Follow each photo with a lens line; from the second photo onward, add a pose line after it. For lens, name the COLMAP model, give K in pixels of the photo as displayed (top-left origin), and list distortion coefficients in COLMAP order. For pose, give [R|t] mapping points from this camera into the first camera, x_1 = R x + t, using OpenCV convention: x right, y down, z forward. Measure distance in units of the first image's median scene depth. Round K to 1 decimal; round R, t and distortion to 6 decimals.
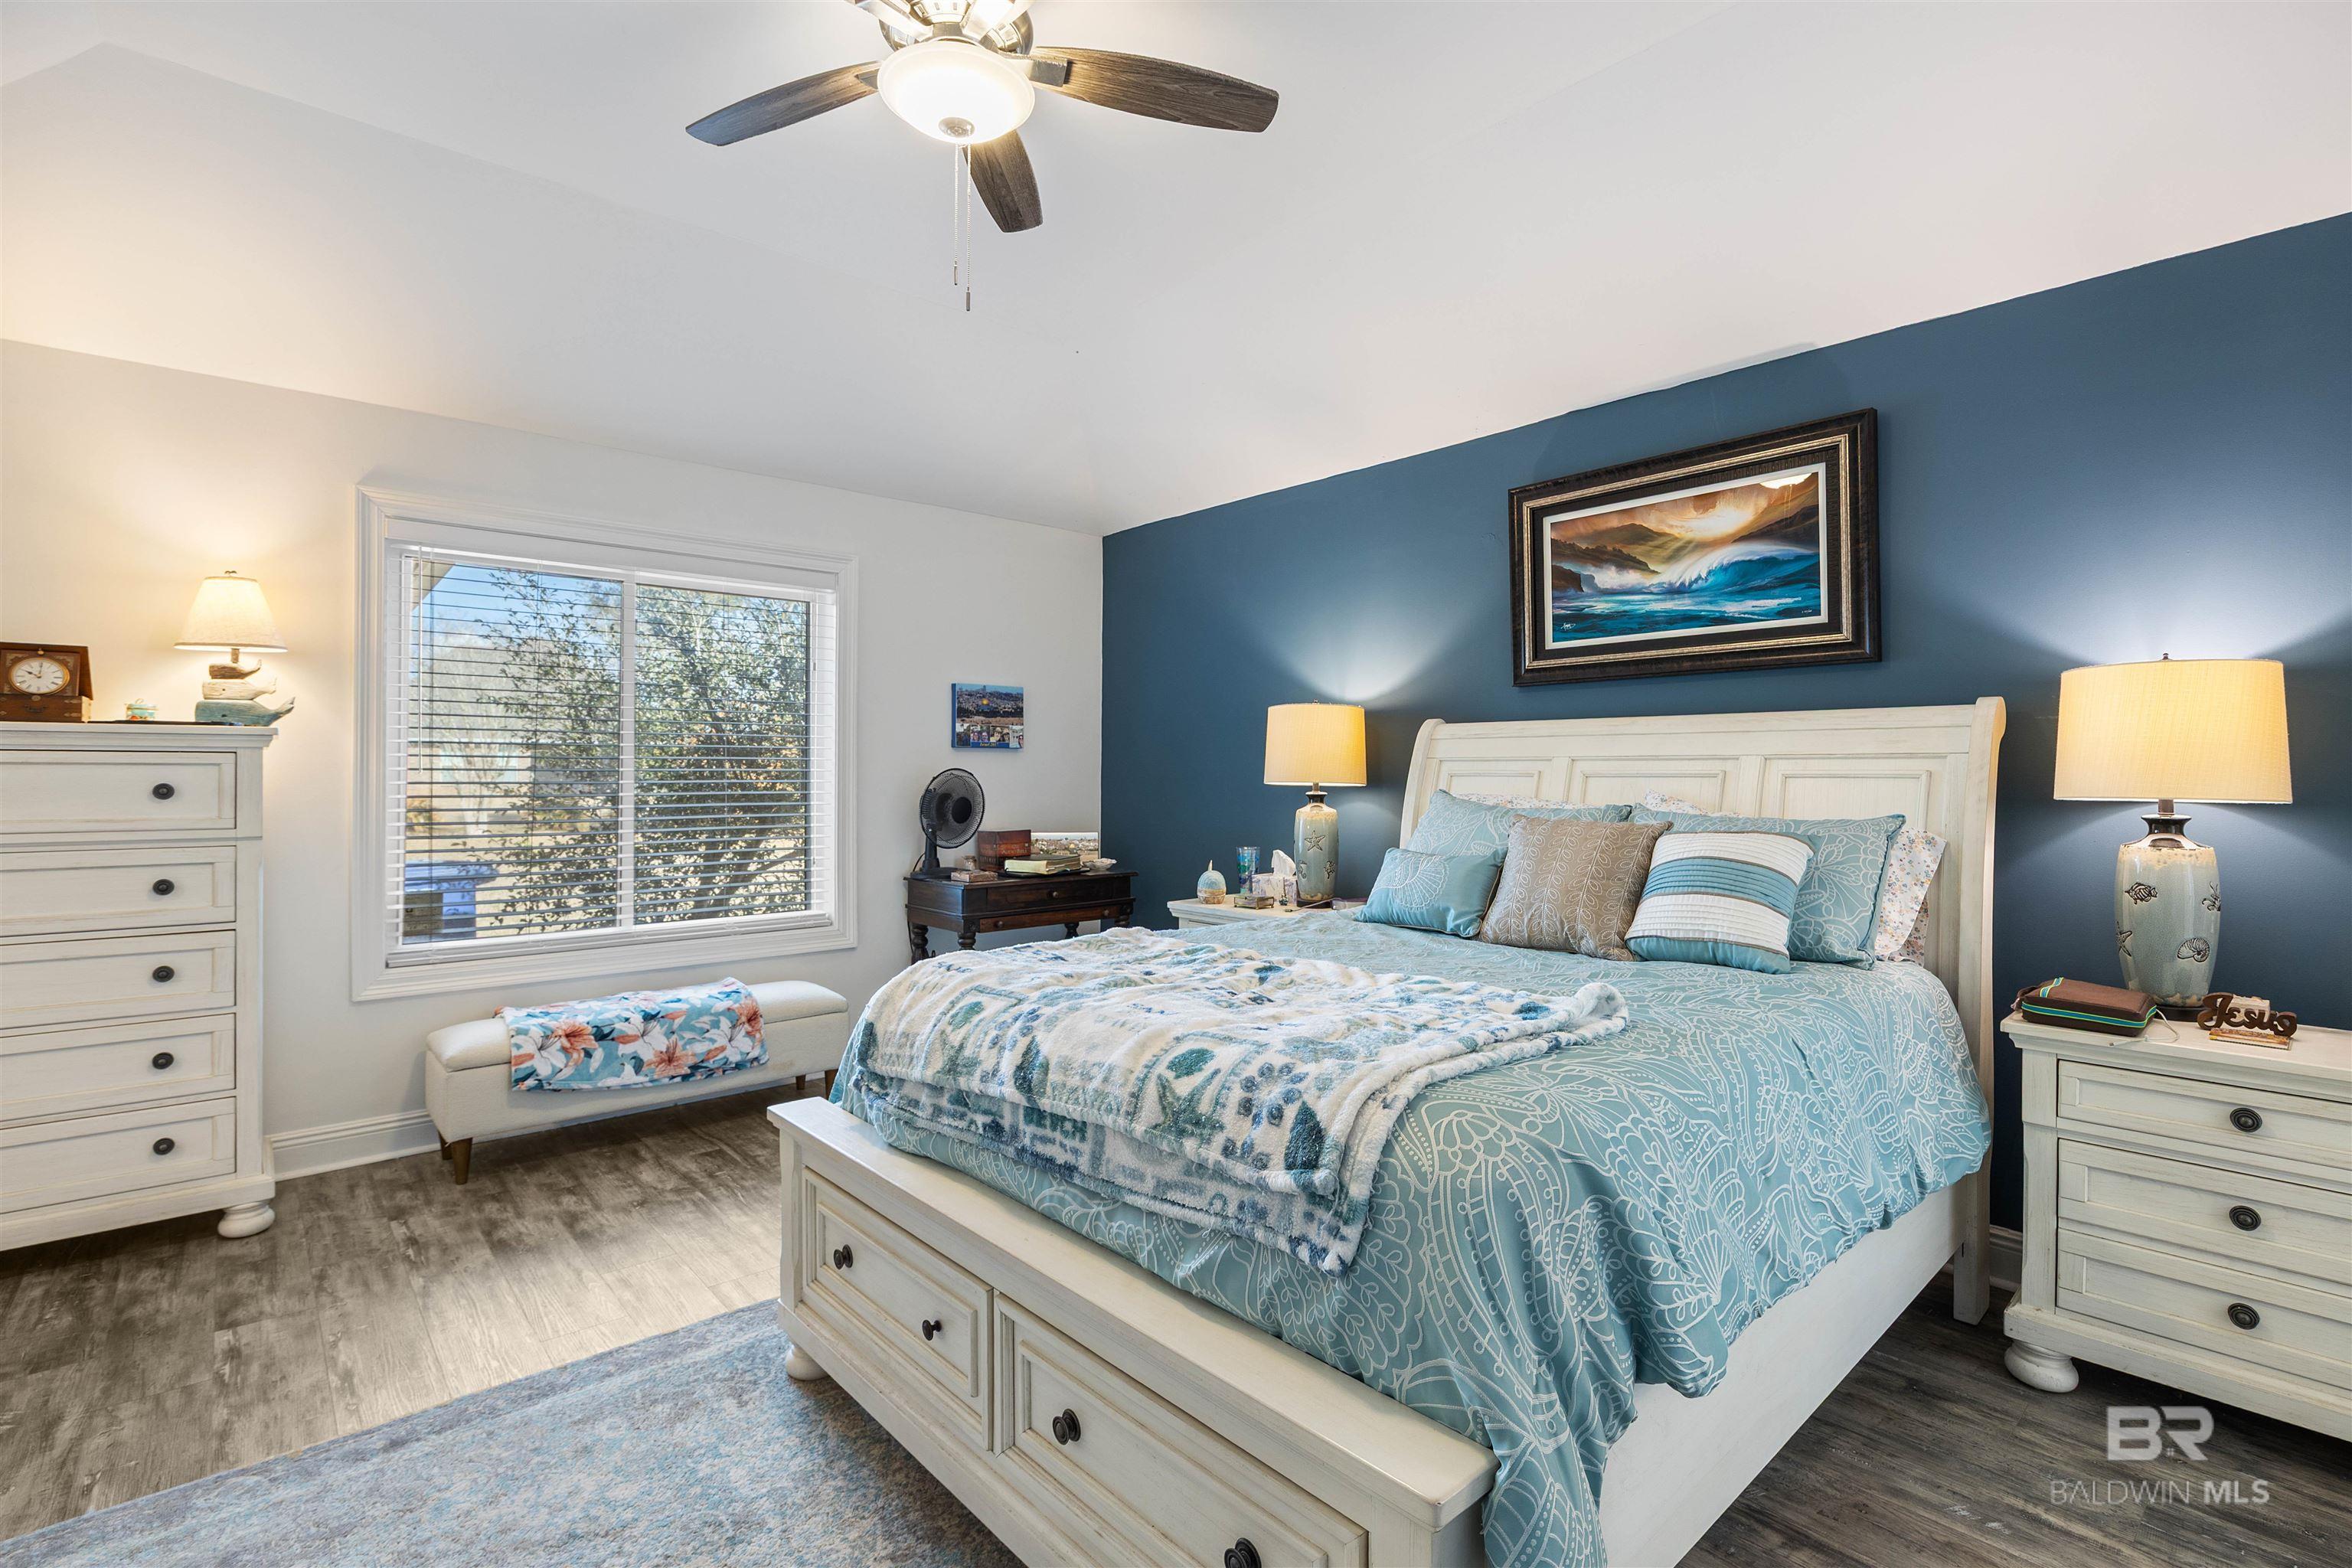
lens RADIAL K [[1063.3, 0, 1165.9], [0, 1063.3, 783.5], [0, 0, 1]] dist [-0.010307, 0.000310]
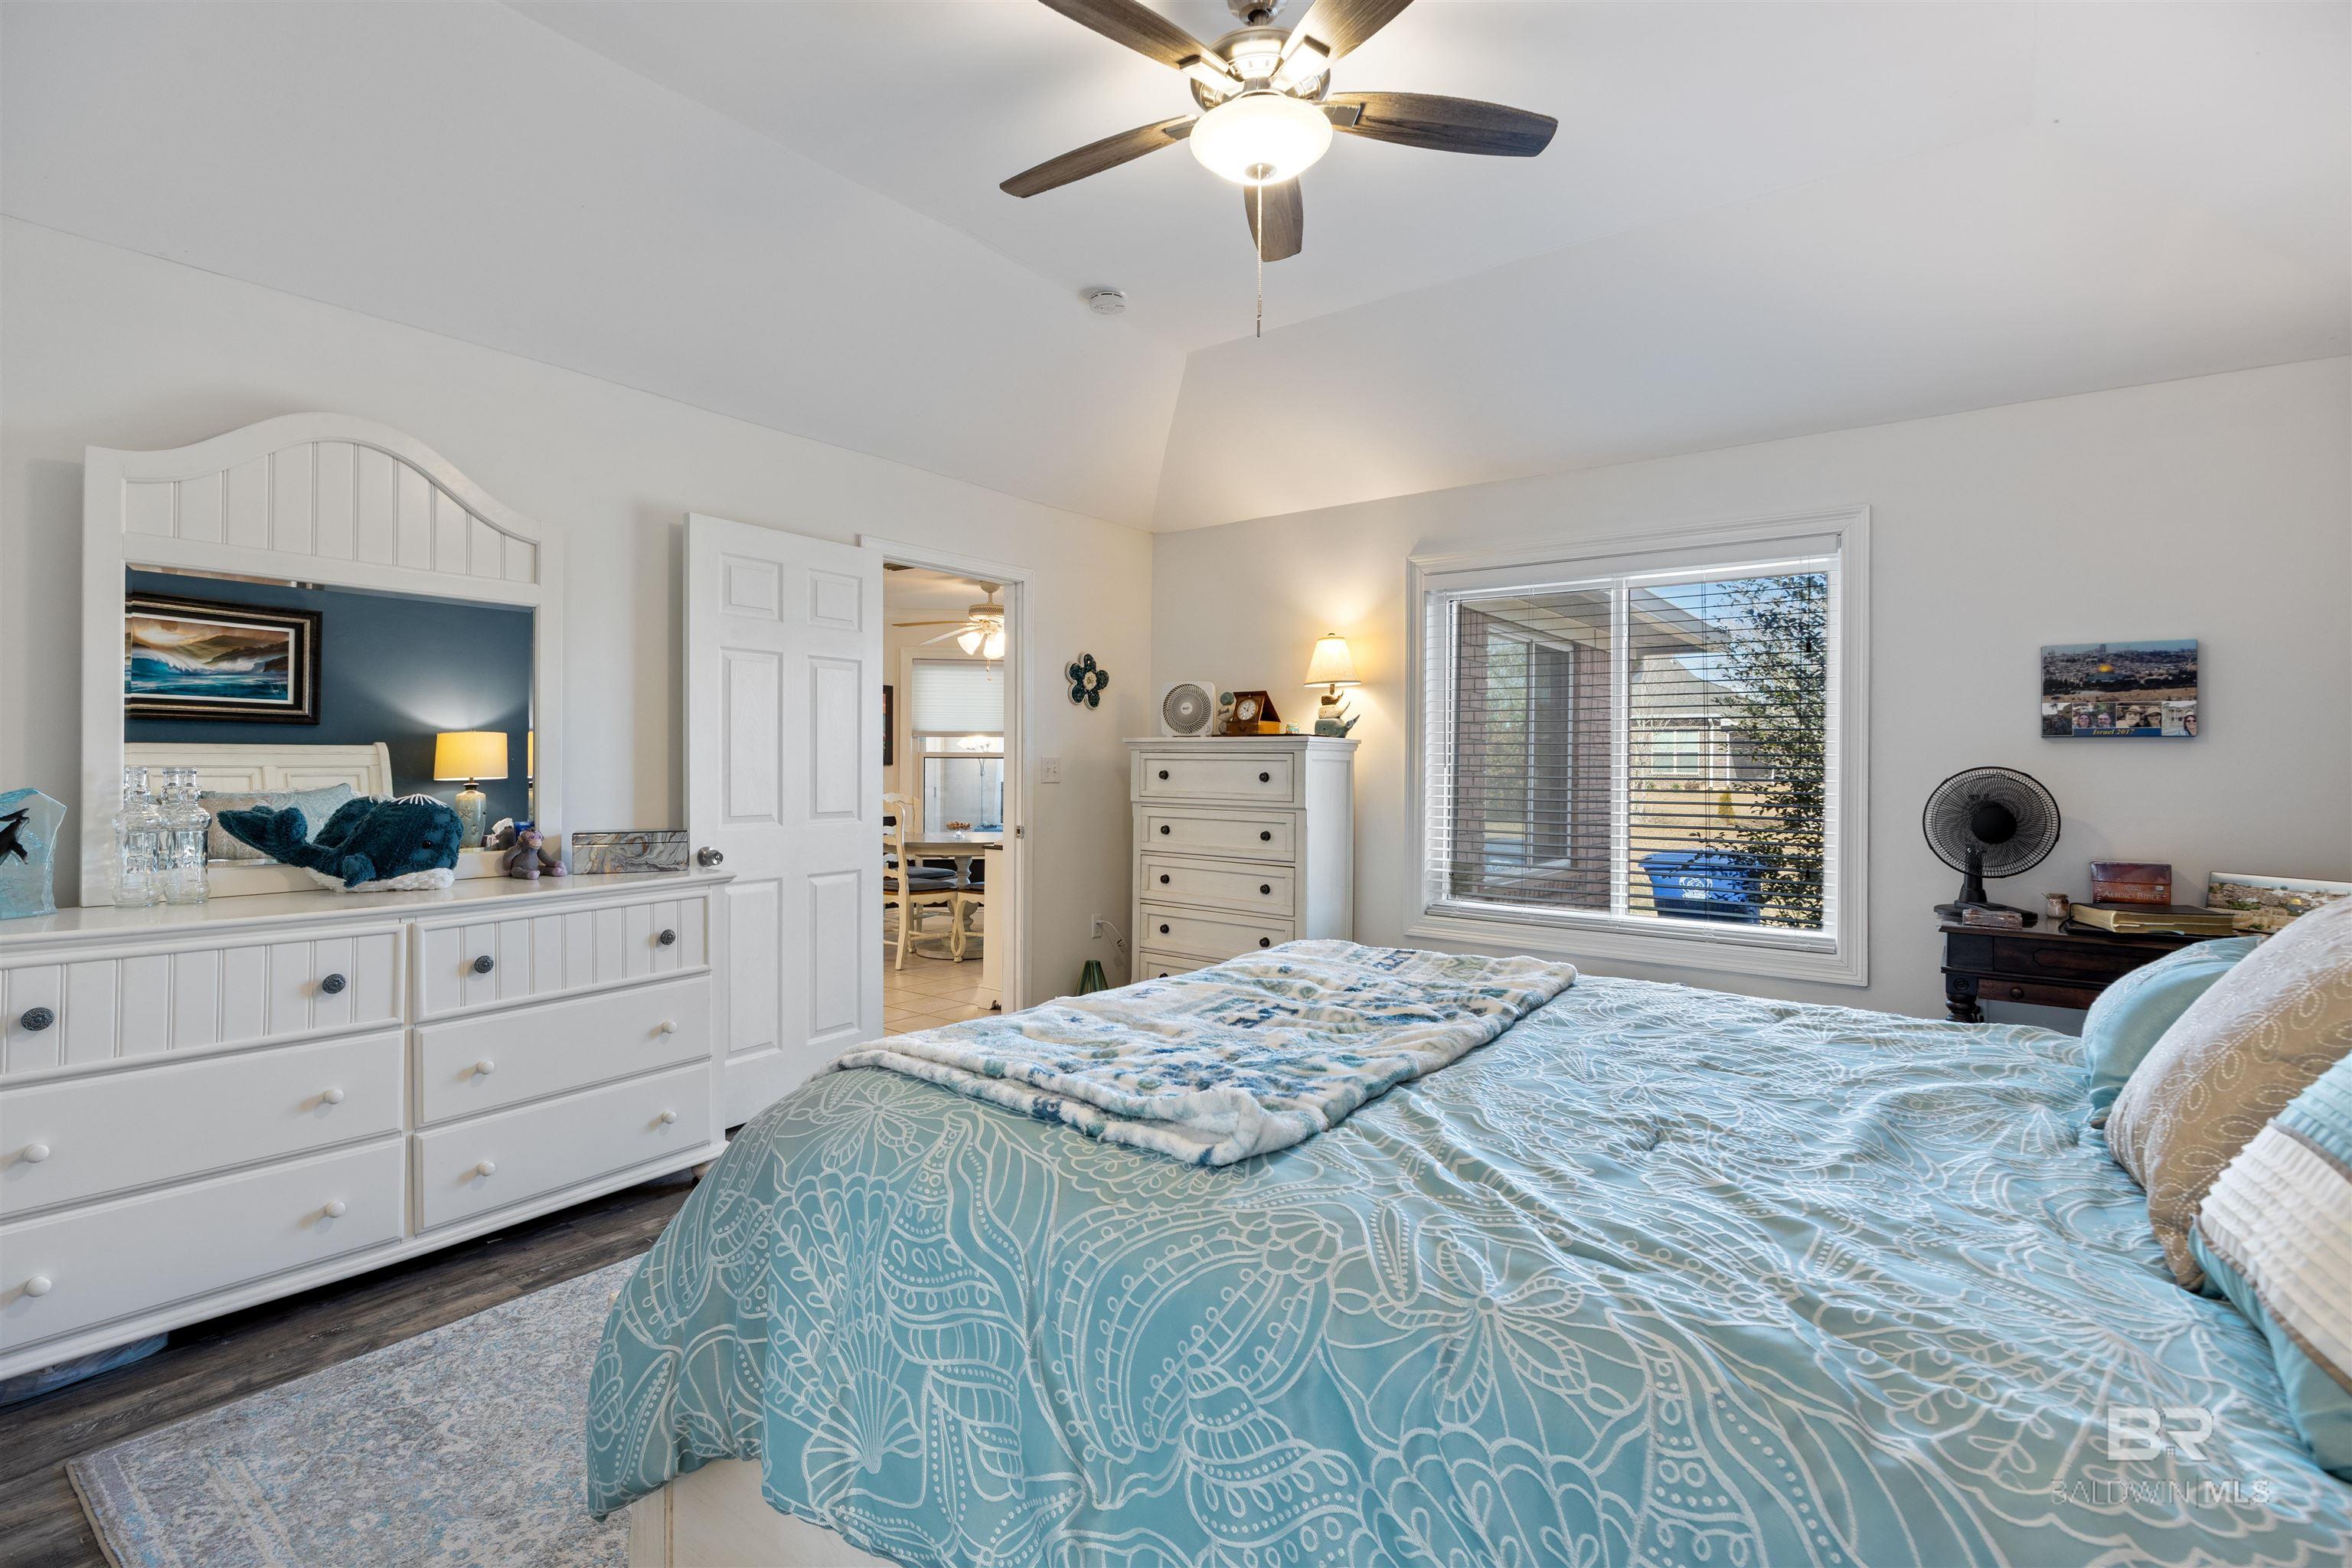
lens RADIAL K [[1063.3, 0, 1171.9], [0, 1063.3, 769.6], [0, 0, 1]] dist [-0.010307, 0.000310]
pose [[0.221230, 0.007436, -0.975193, 0.548809], [-0.019304, 0.999808, 0.003244, -0.005618], [0.975031, 0.018108, 0.221331, 0.435656]]
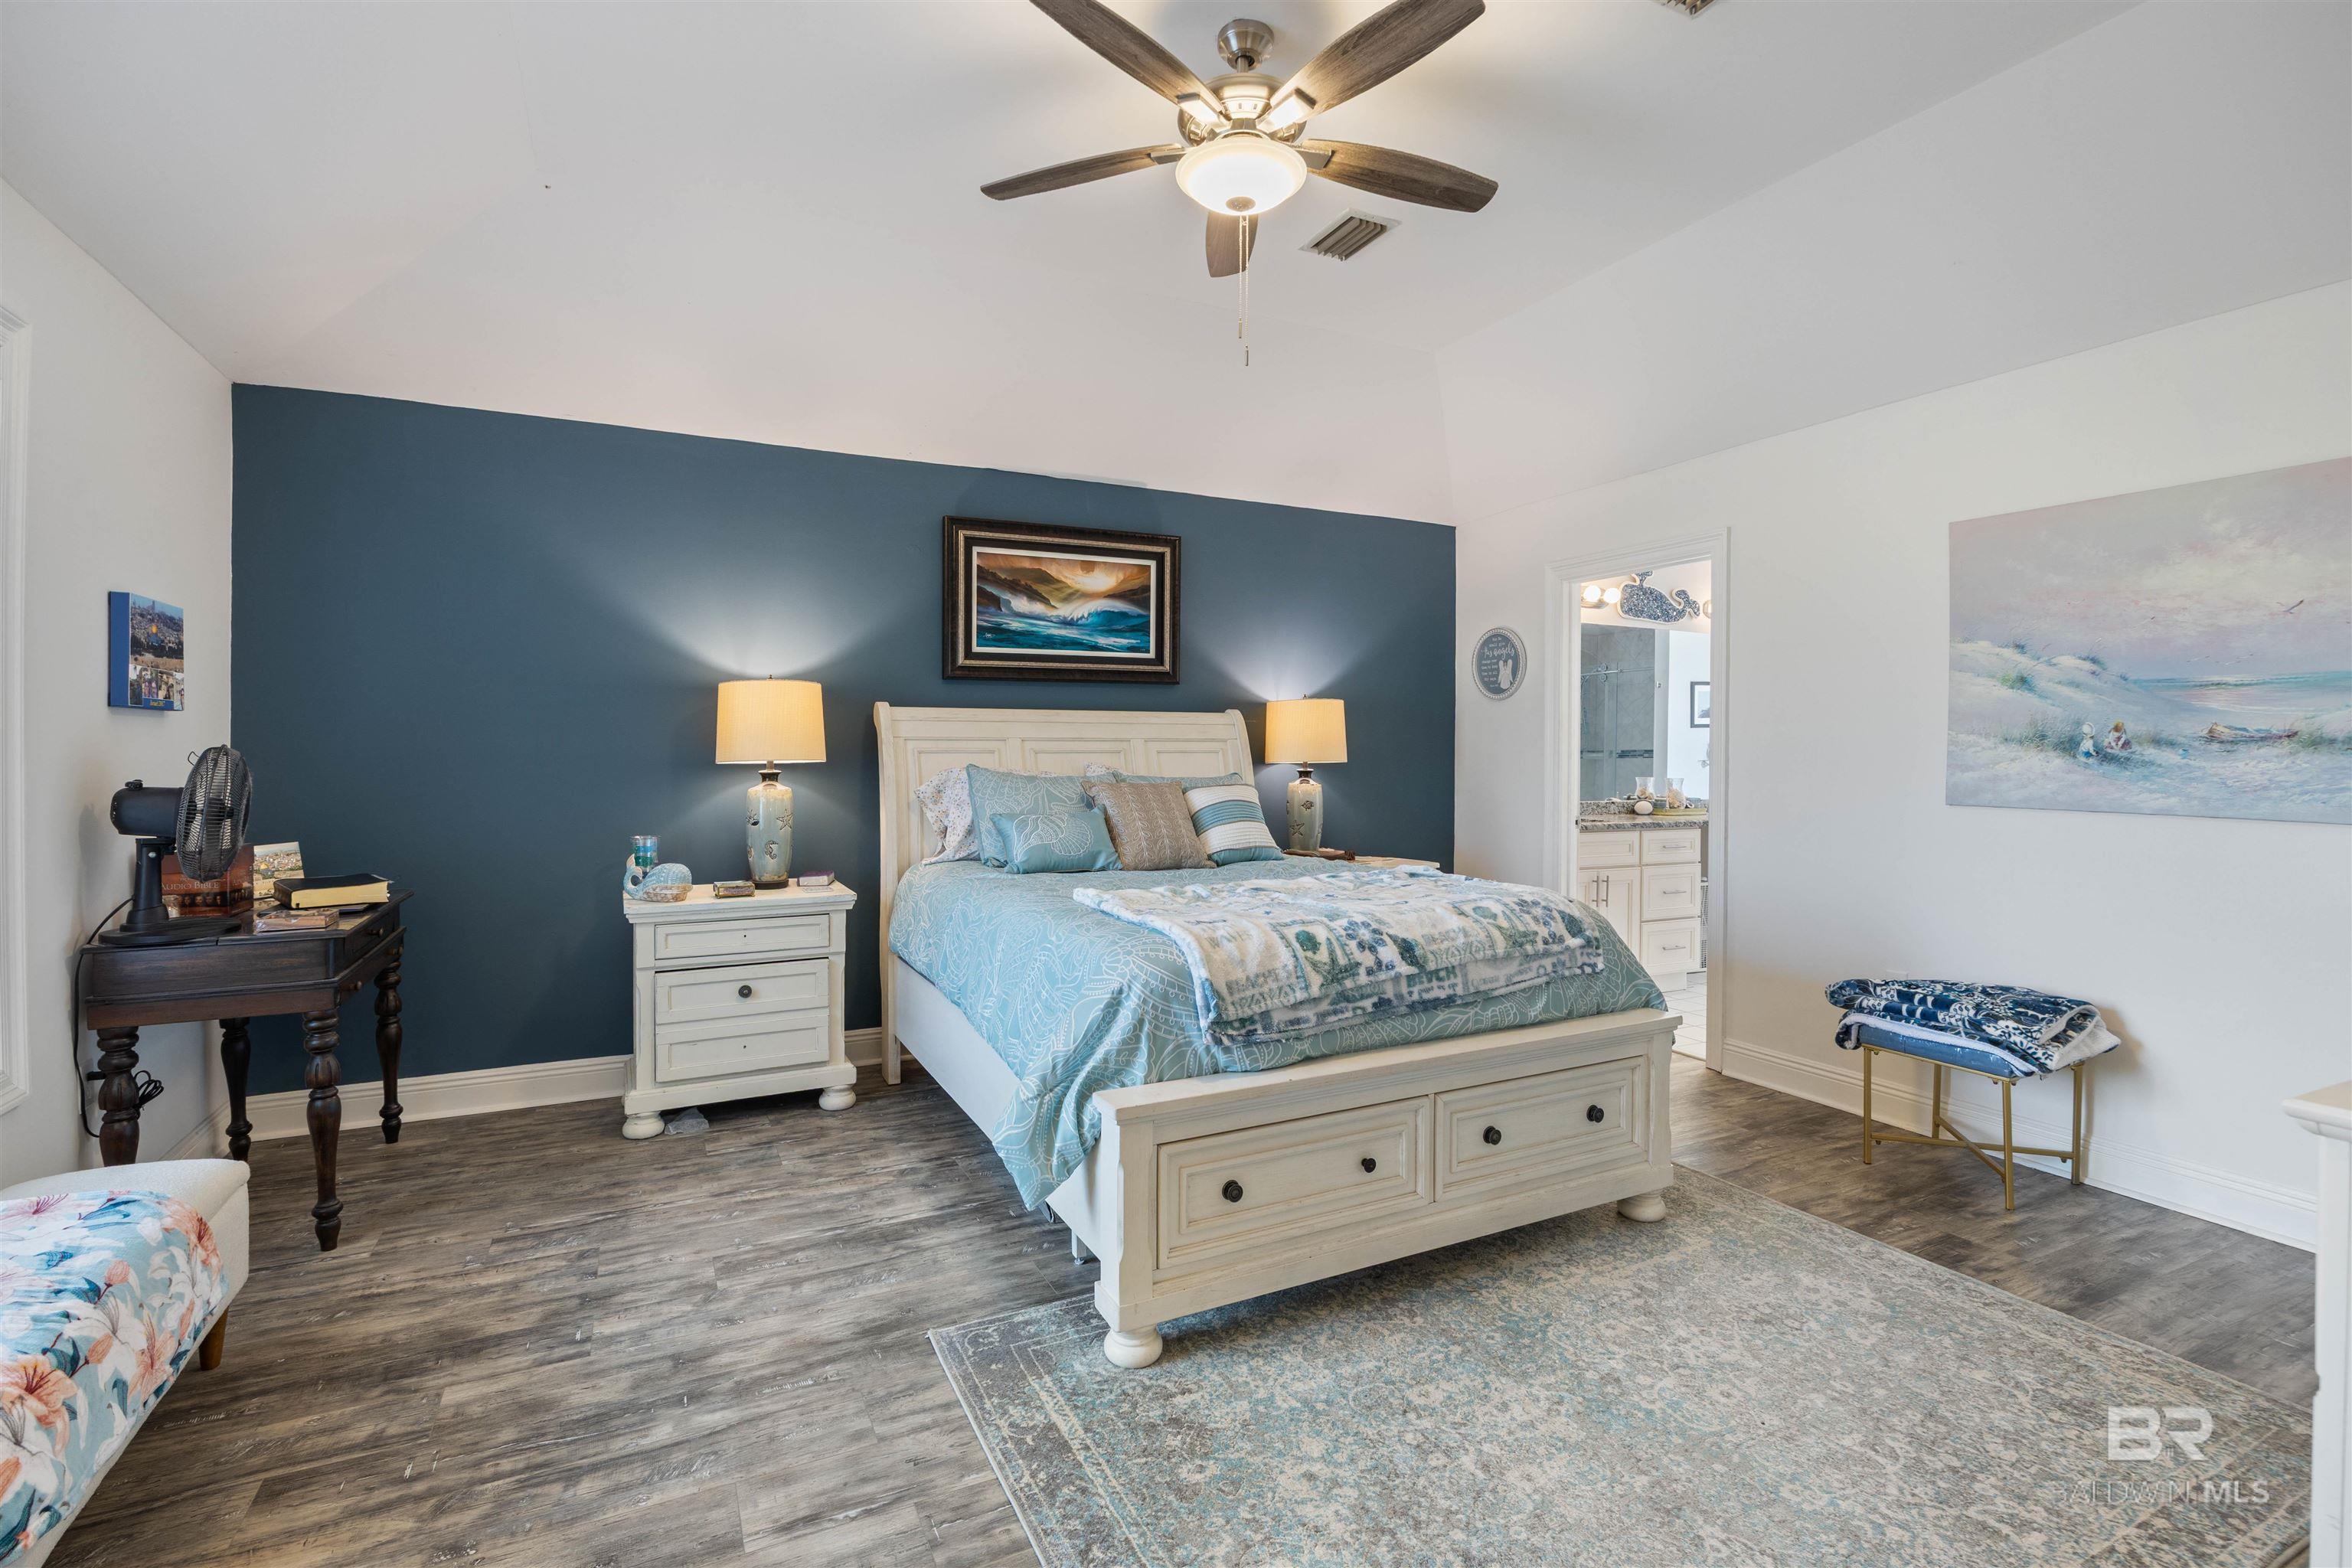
lens RADIAL K [[1063.3, 0, 1168.1], [0, 1063.3, 764.3], [0, 0, 1]] dist [-0.010307, 0.000310]
pose [[0.276680, -0.015067, 0.960844, -0.890370], [0.009395, 0.999872, 0.012973, -0.008449], [-0.960916, 0.005438, 0.276786, 0.489419]]
